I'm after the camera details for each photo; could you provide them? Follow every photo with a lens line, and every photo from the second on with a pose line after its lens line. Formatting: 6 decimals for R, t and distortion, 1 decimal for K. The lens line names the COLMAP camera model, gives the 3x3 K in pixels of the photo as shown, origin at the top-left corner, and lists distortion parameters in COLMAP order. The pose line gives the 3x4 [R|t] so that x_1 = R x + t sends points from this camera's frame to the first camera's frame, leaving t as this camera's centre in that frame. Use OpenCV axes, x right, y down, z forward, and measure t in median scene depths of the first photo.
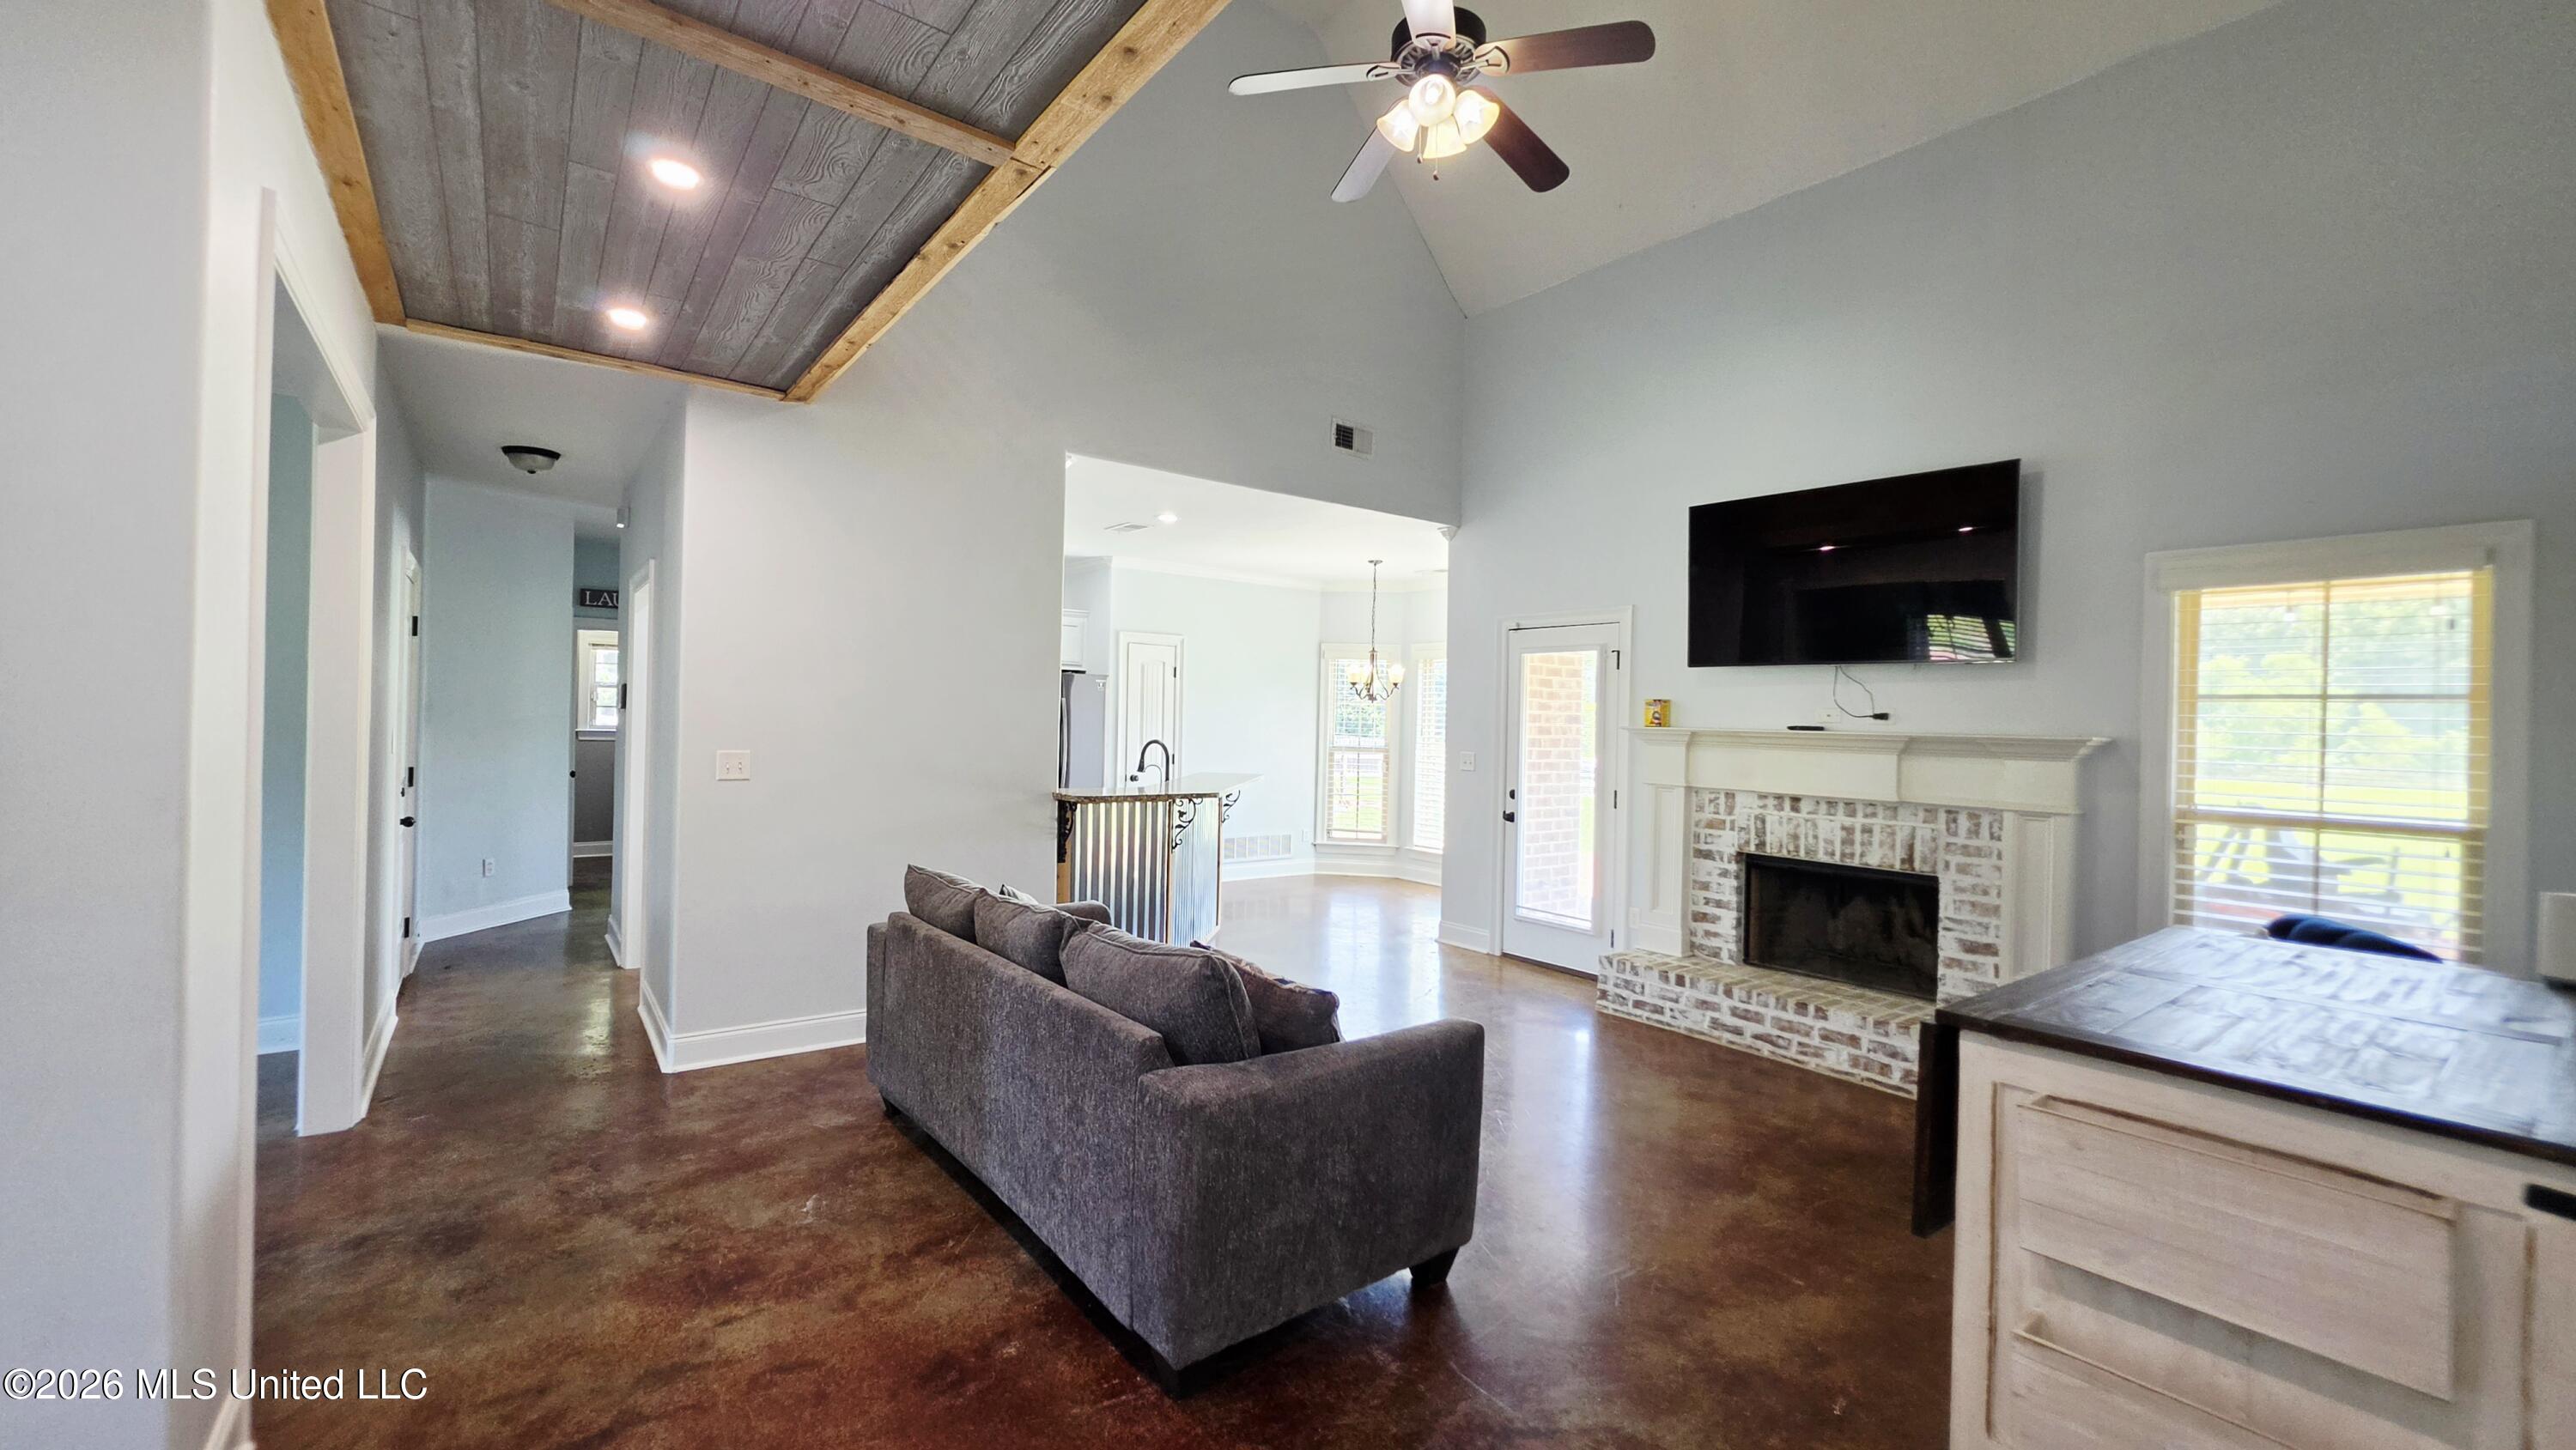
lens RADIAL K [[1029.5, 0, 1288.6], [0, 1029.5, 717.9], [0, 0, 1]] dist [-0.008781, 0.002015]
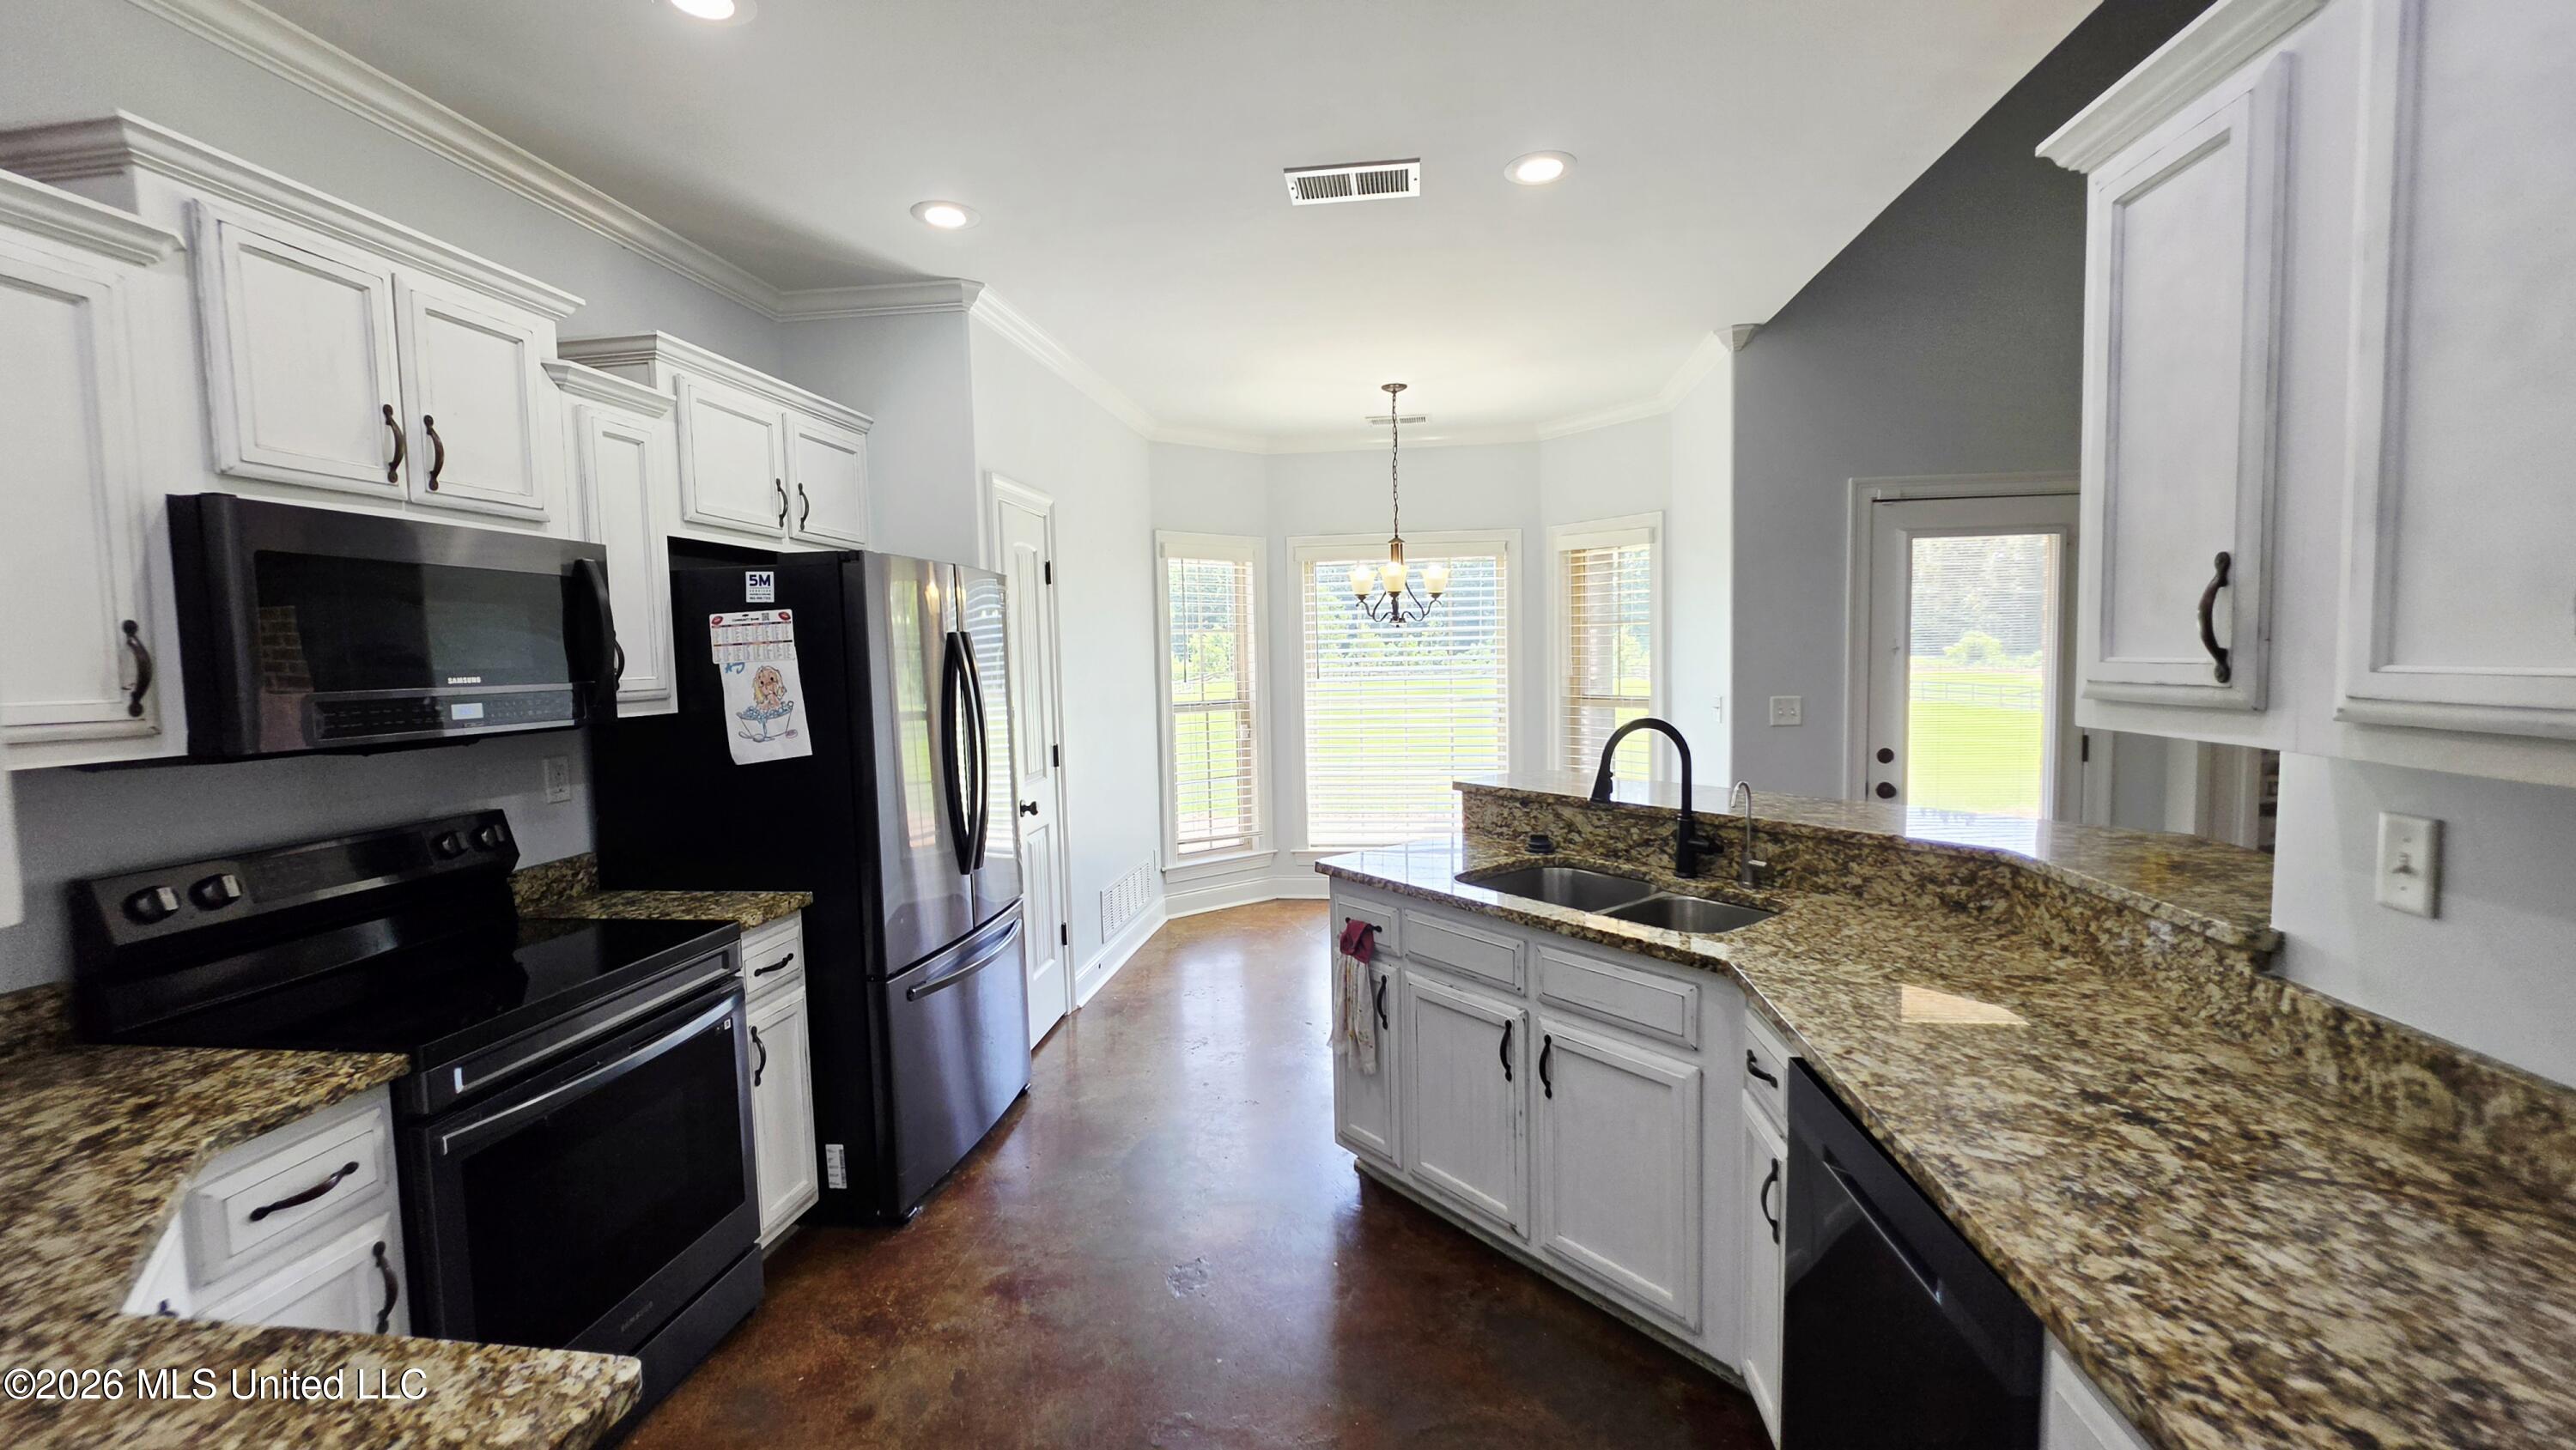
lens RADIAL K [[1029.5, 0, 1288.6], [0, 1029.5, 717.9], [0, 0, 1]] dist [-0.008781, 0.002015]
pose [[0.706891, -0.083894, 0.702330, -0.664709], [0.037254, 0.995979, 0.081474, -0.022446], [-0.706341, -0.031429, 0.707174, 1.058673]]
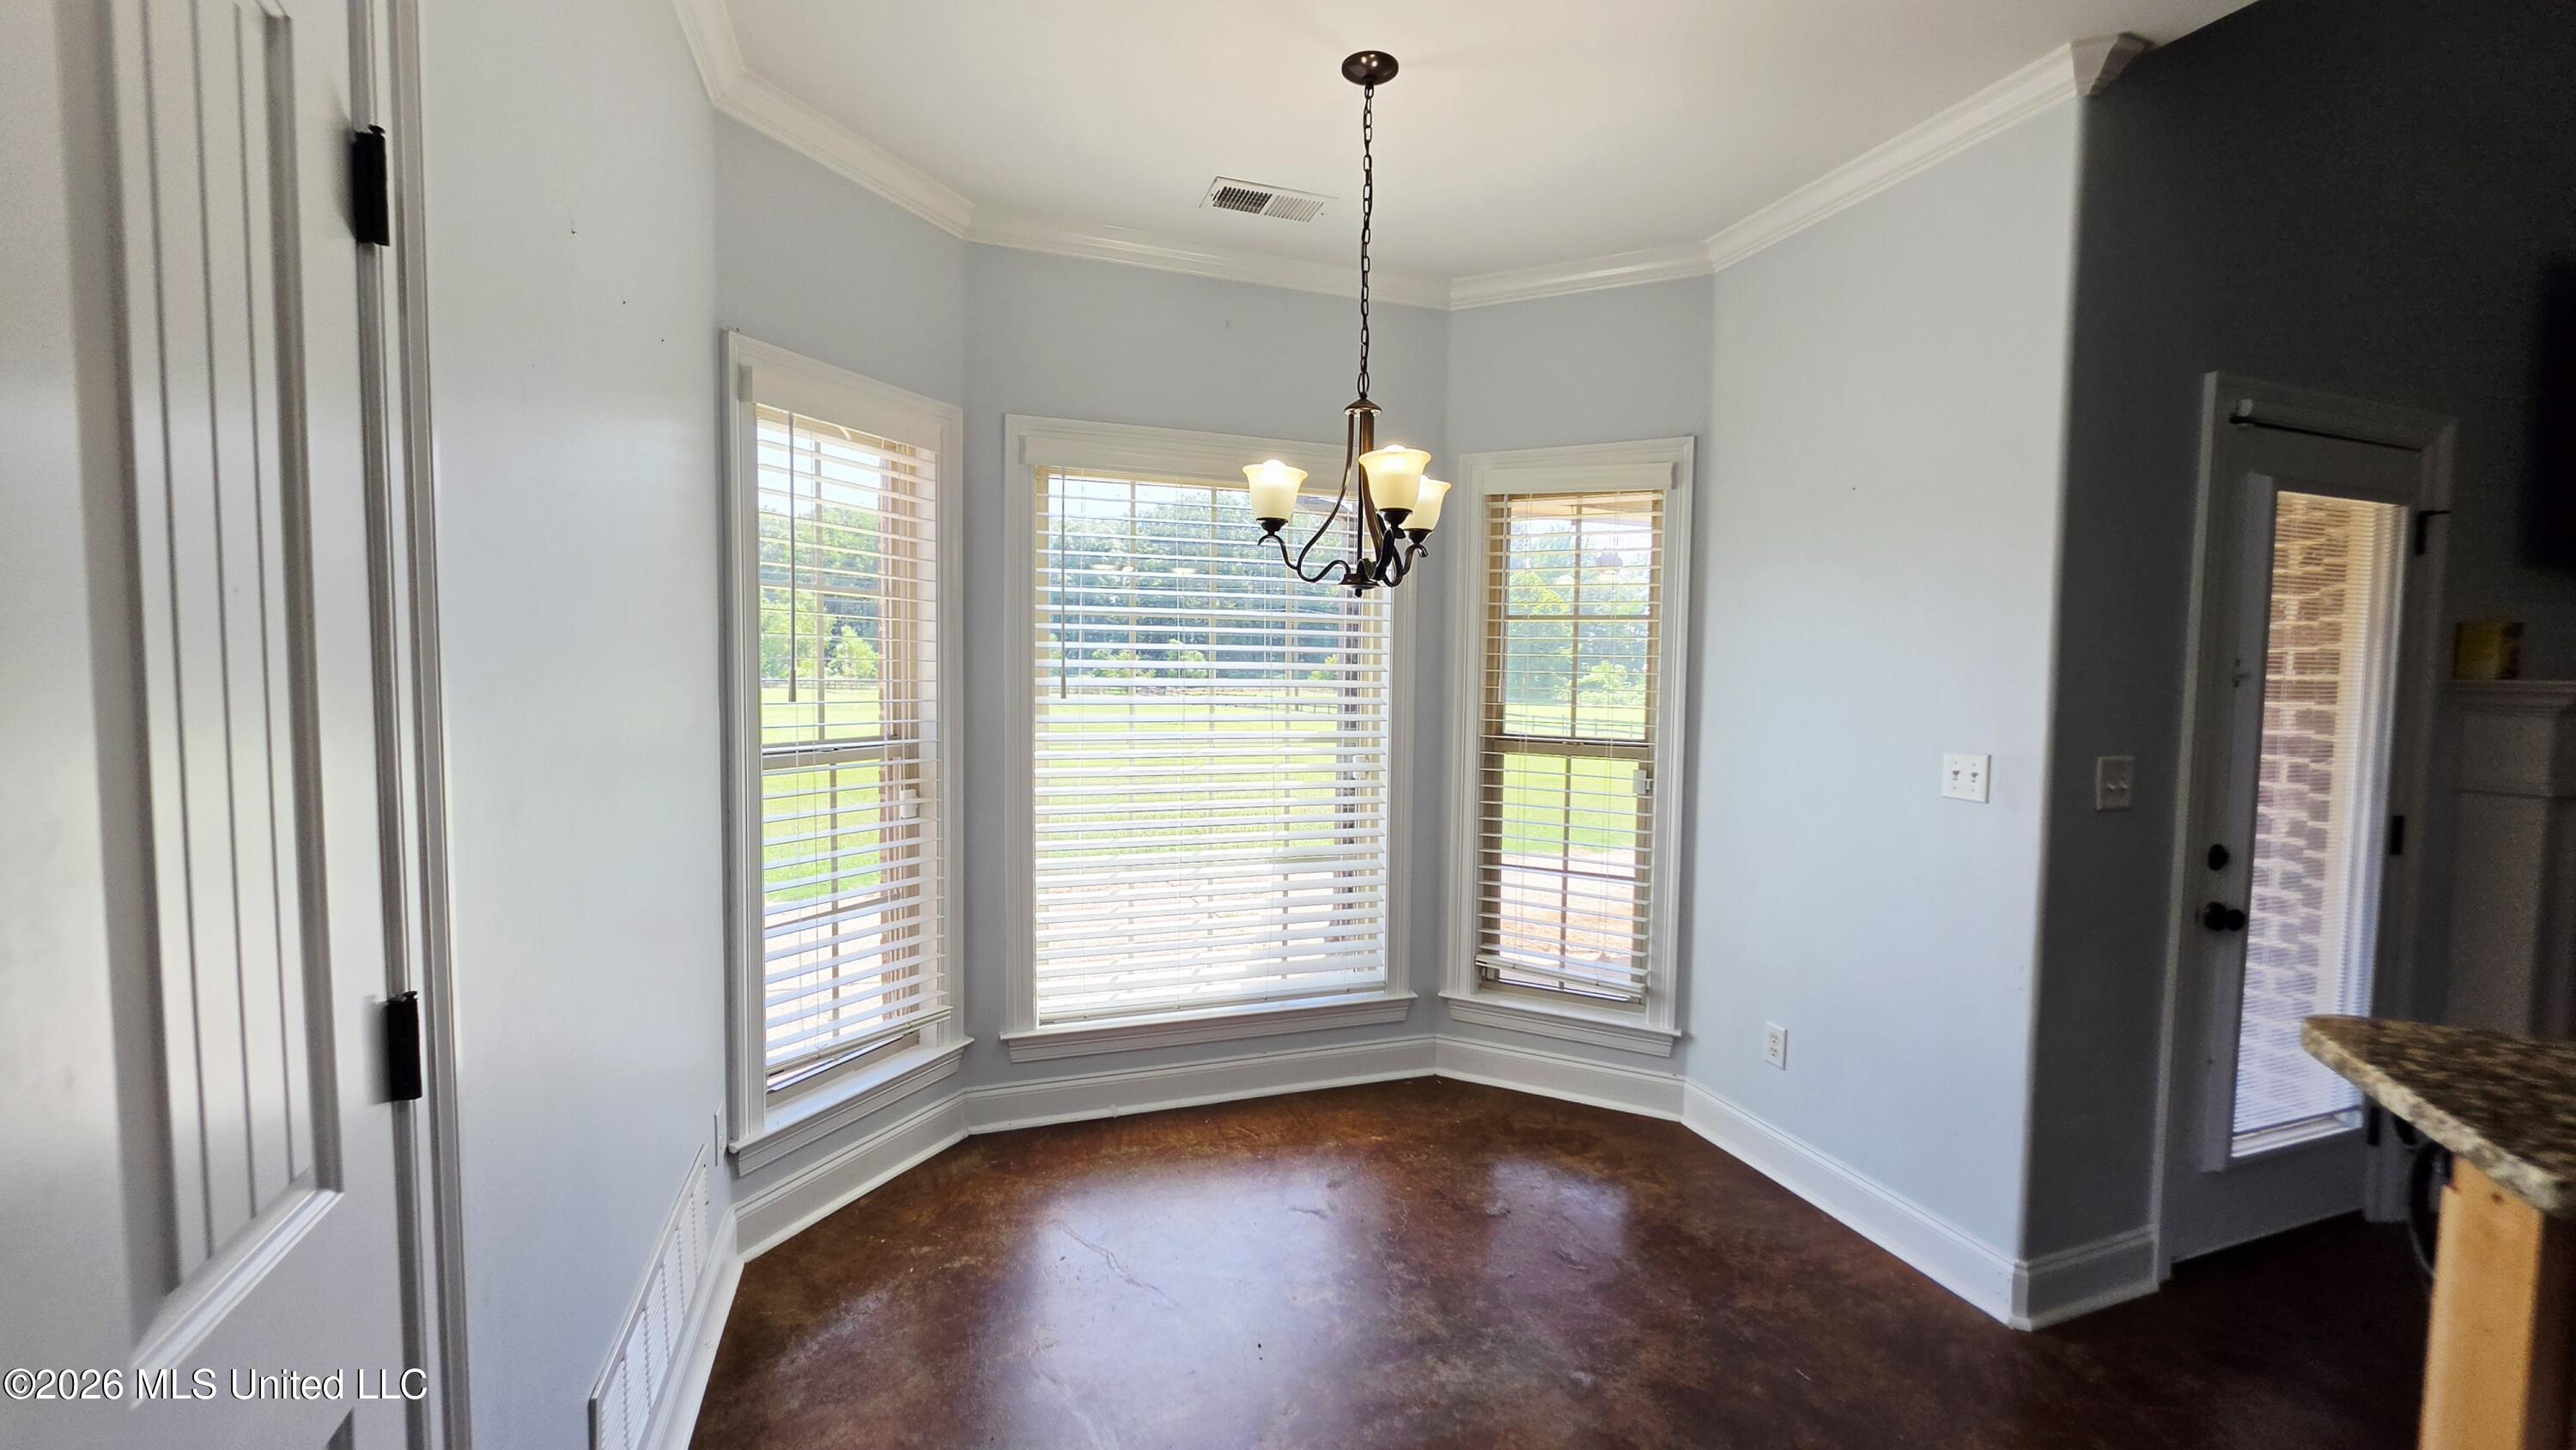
lens RADIAL K [[1029.5, 0, 1288.6], [0, 1029.5, 717.9], [0, 0, 1]] dist [-0.008781, 0.002015]
pose [[0.299527, -0.066858, 0.951742, -0.323405], [-0.010674, 0.997244, 0.073414, -0.002975], [-0.954028, -0.032148, 0.297988, 1.598764]]
